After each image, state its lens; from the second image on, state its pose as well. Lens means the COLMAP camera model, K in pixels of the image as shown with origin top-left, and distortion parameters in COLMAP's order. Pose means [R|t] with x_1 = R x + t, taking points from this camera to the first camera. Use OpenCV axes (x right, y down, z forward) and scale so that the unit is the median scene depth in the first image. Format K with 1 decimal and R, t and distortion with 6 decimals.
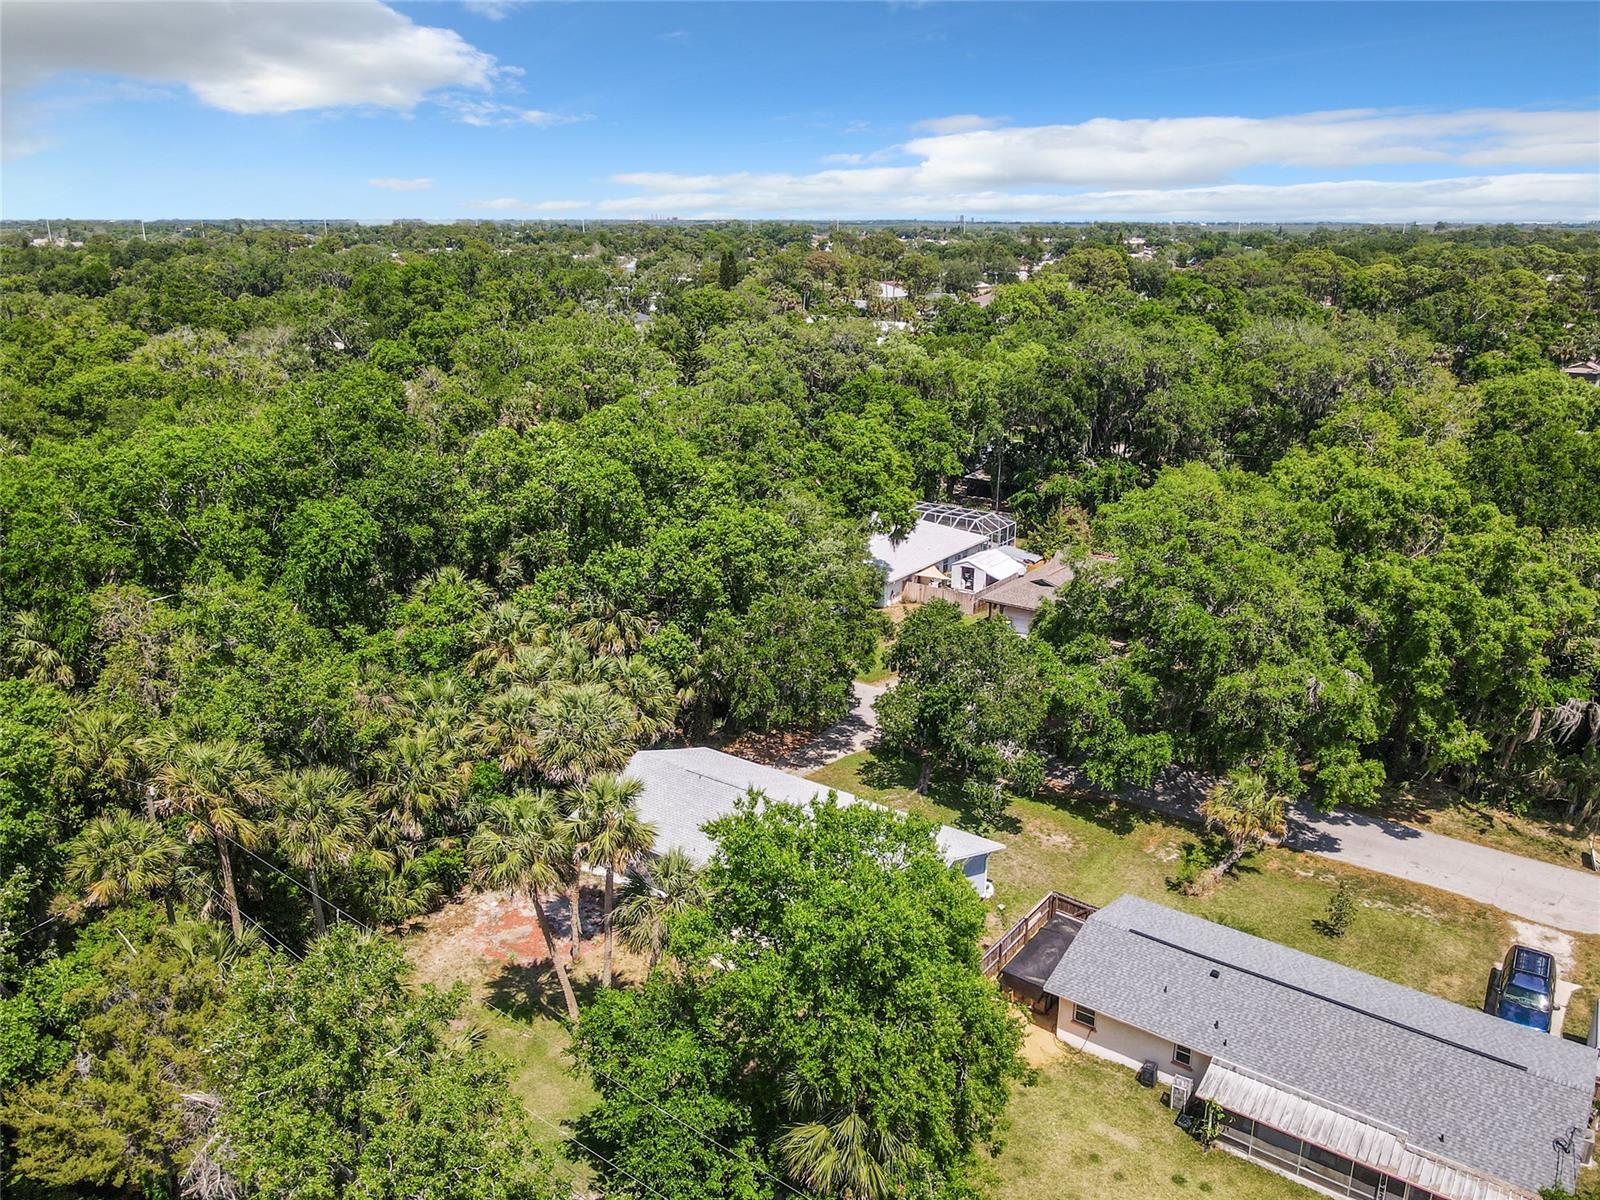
lens RADIAL K [[1222.6, 0, 800.0], [0, 1222.6, 600.0], [0, 0, 1]] dist [0.073952, 0.000629]
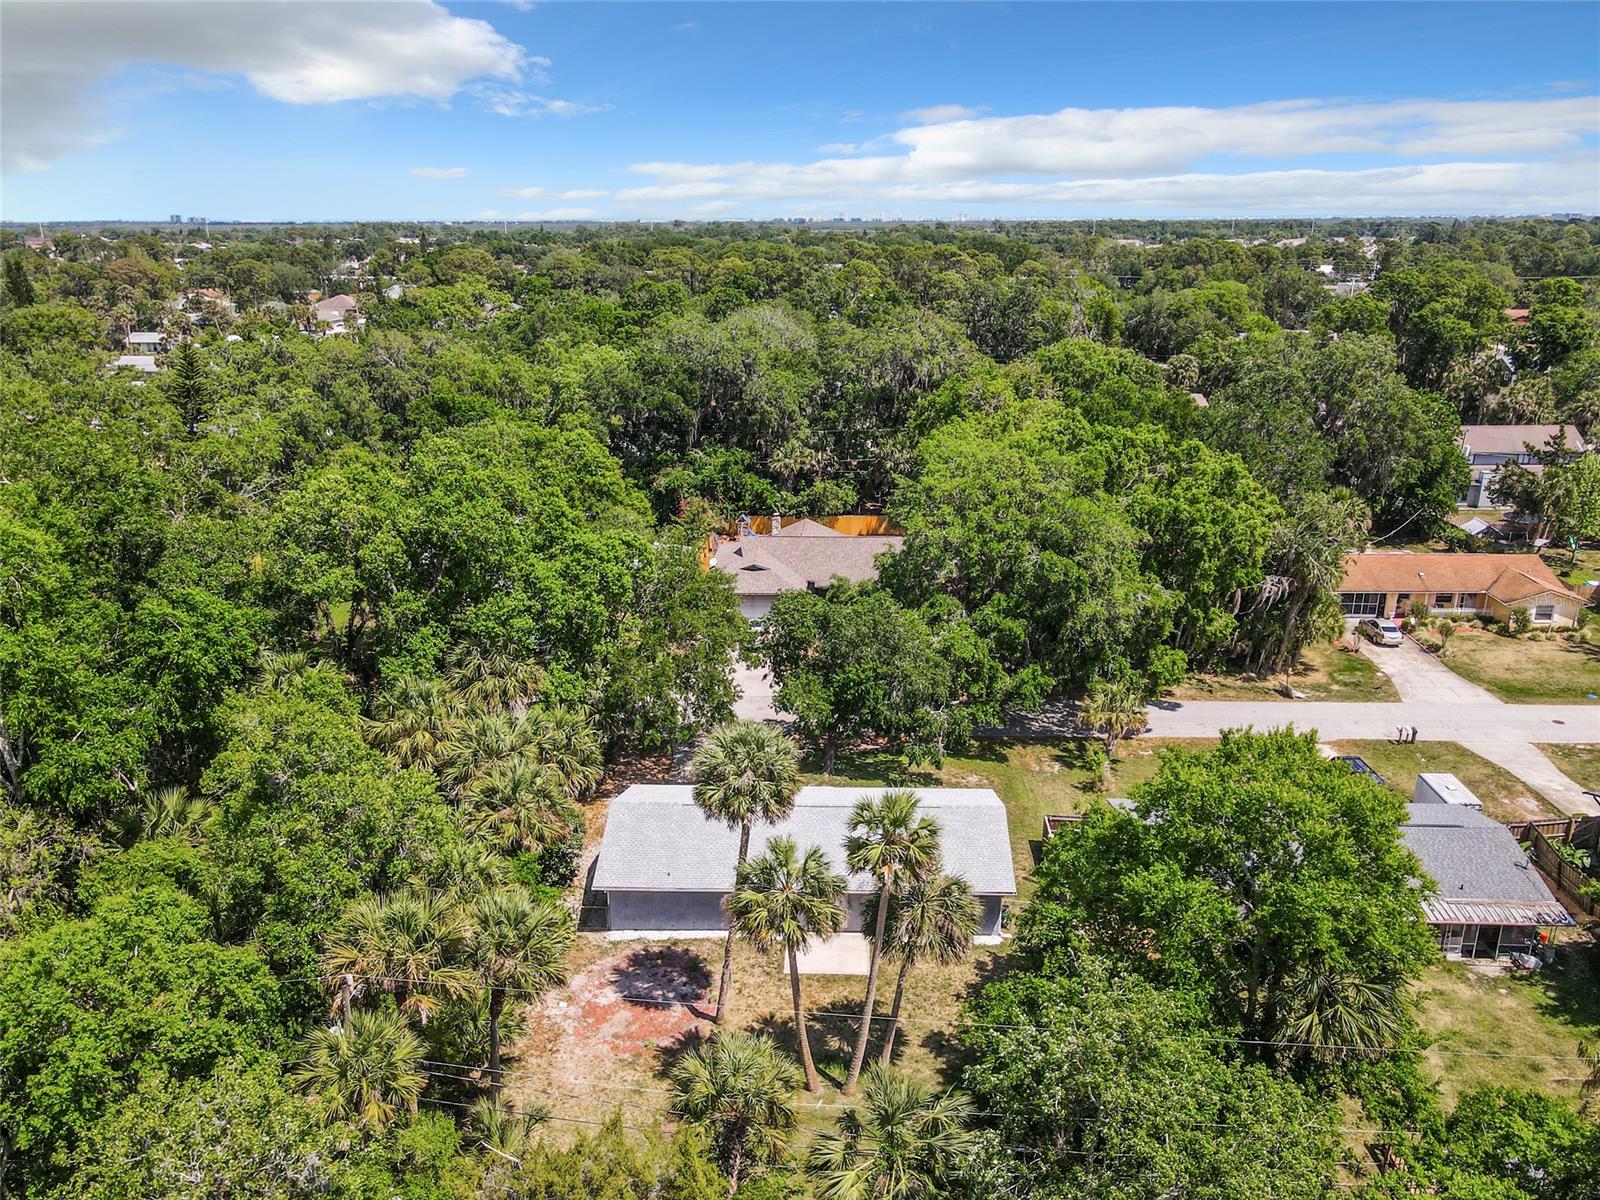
lens RADIAL K [[1222.6, 0, 800.0], [0, 1222.6, 600.0], [0, 0, 1]] dist [0.073952, 0.000629]
pose [[0.869648, -0.179366, 0.459935, -0.422306], [0.180941, 0.982635, 0.041085, -0.038792], [-0.459317, 0.047492, 0.887002, 0.122723]]
